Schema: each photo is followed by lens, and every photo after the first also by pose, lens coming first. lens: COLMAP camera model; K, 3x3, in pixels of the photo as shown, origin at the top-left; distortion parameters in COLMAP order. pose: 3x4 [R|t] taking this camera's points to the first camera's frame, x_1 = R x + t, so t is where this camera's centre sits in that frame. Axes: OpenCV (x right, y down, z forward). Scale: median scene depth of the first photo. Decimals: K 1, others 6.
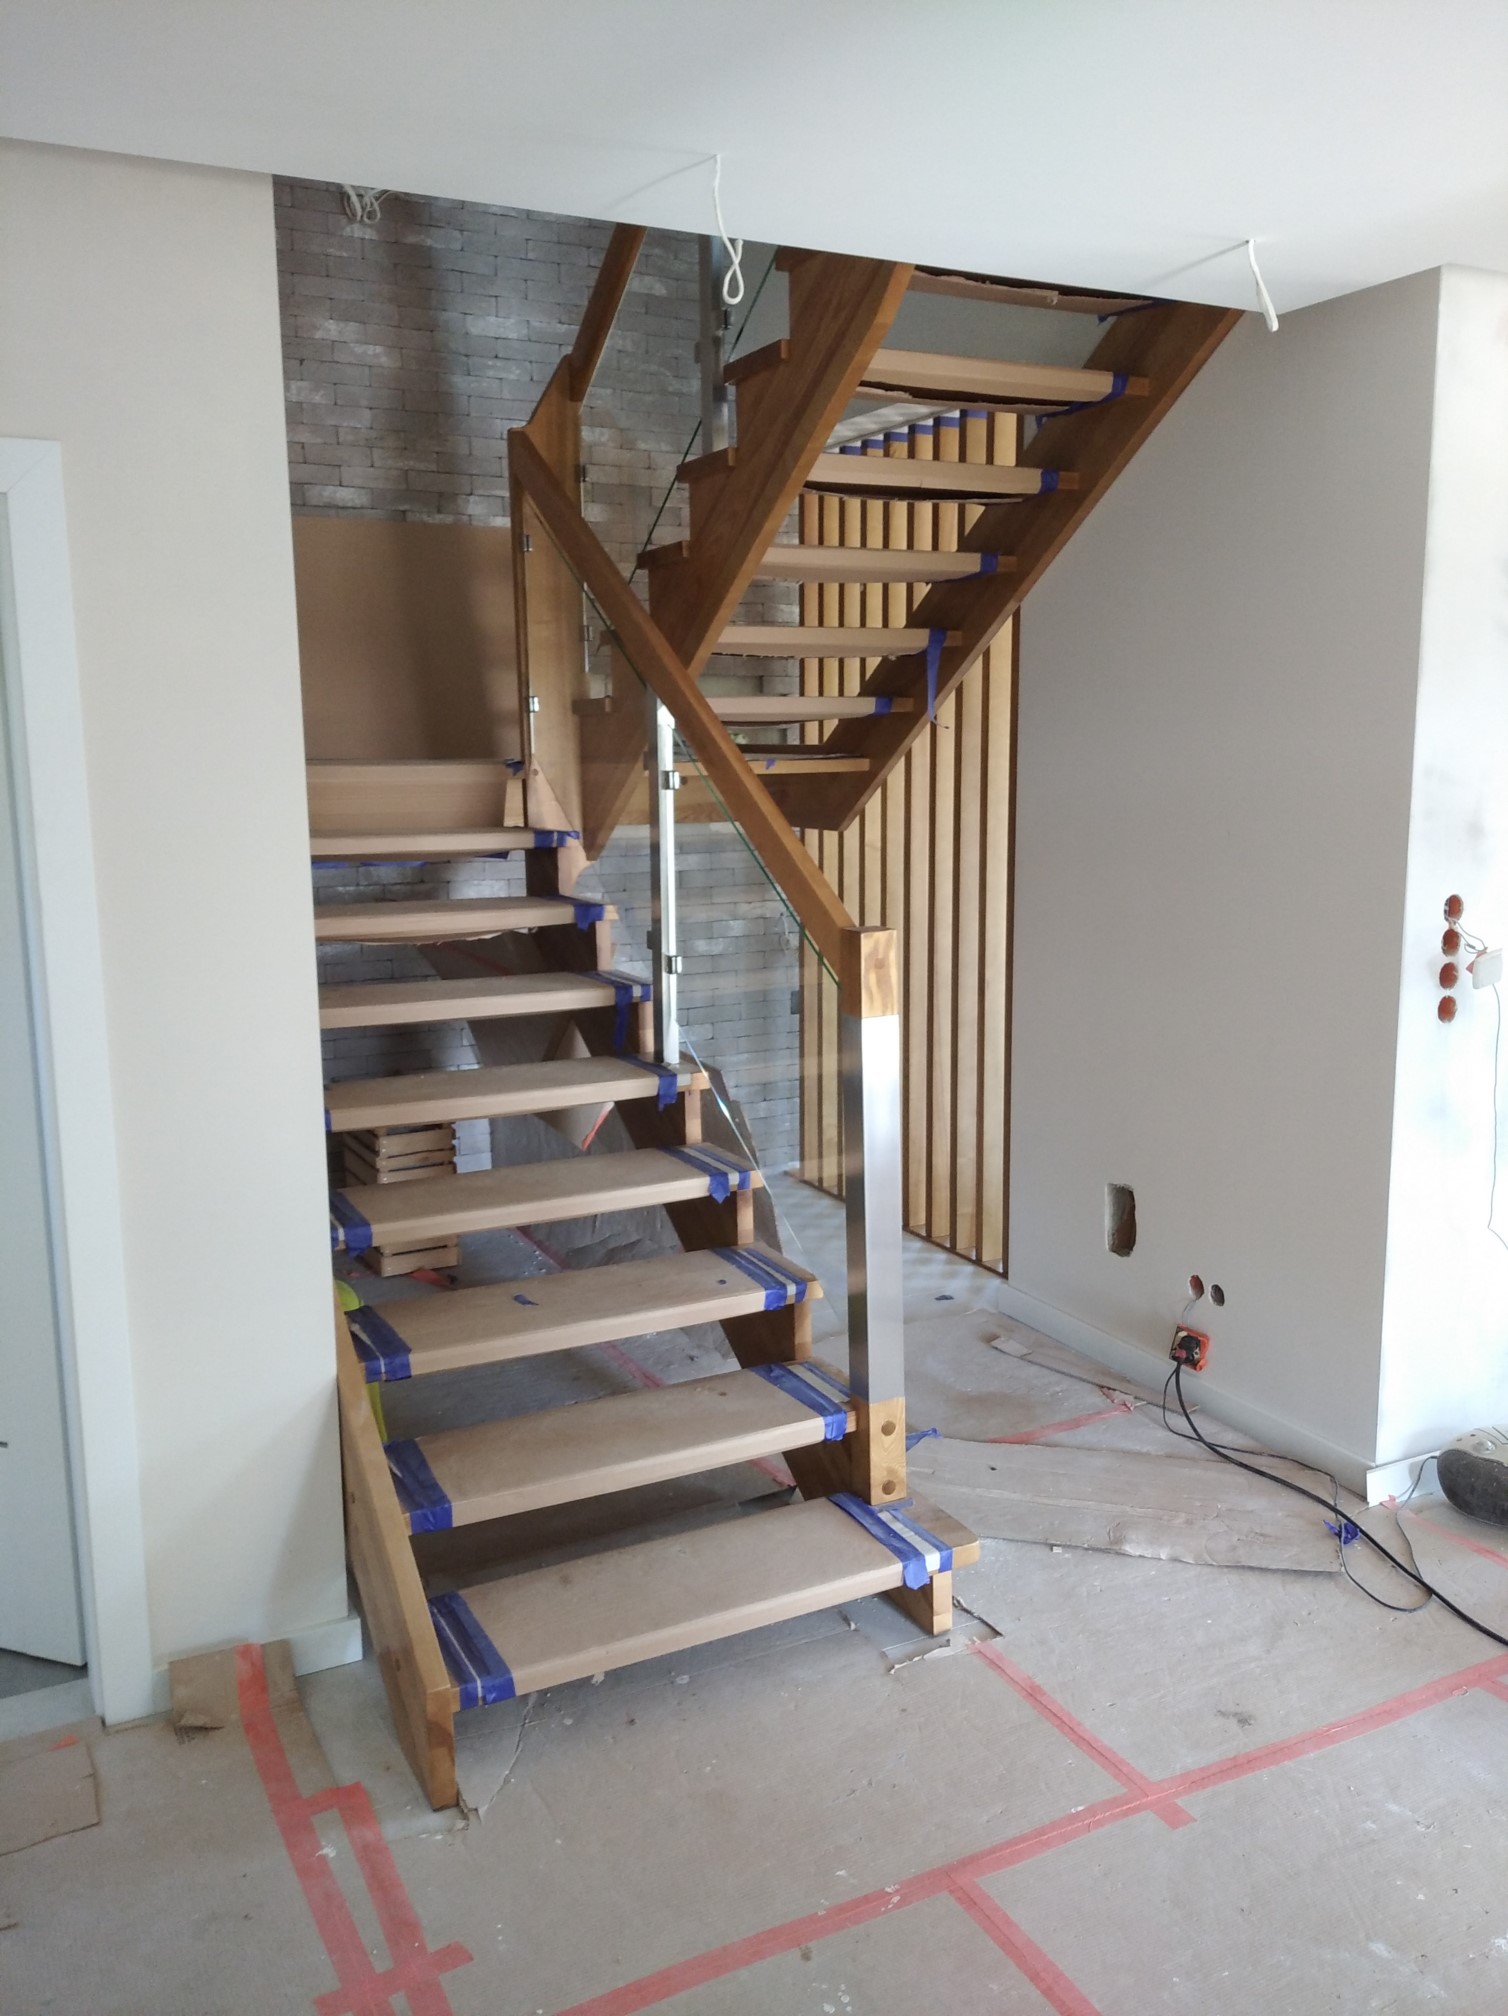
lens RADIAL K [[1667.7, 0, 794.1], [0, 1667.7, 1029.6], [0, 0, 1]] dist [0.044853, -0.073850]
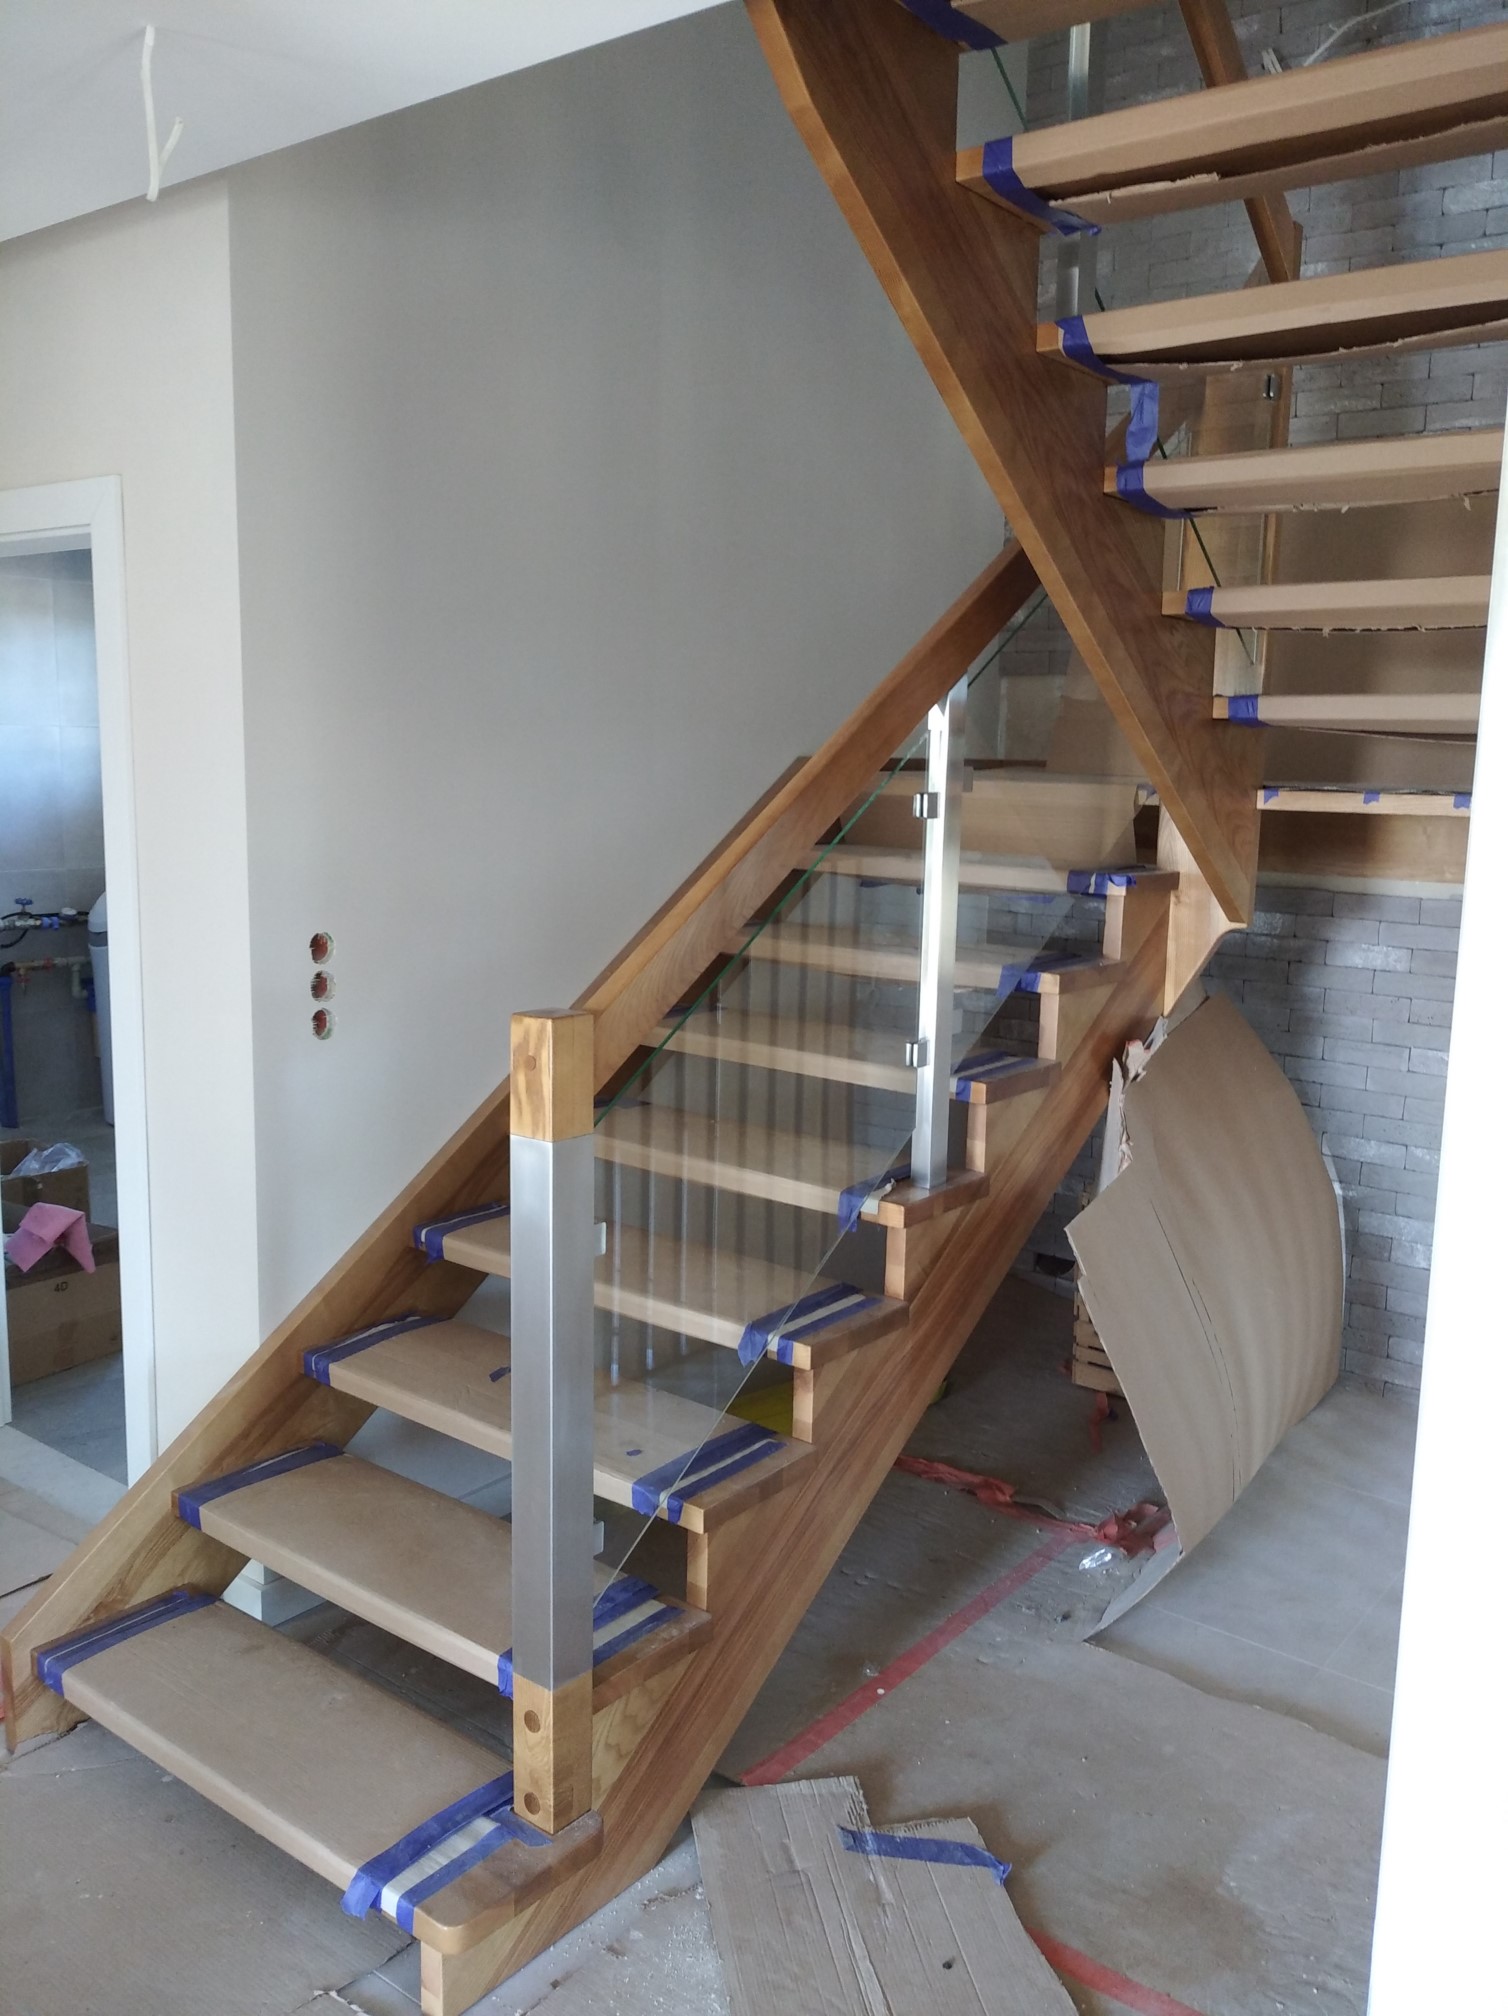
lens RADIAL K [[1667.7, 0, 720.6], [0, 1667.7, 1021.1], [0, 0, 1]] dist [0.044853, -0.073850]
pose [[0.386073, 0.165280, -0.907541, 0.450829], [-0.183113, 0.977971, 0.100209, -0.089342], [0.904111, 0.127495, 0.407834, 0.495198]]
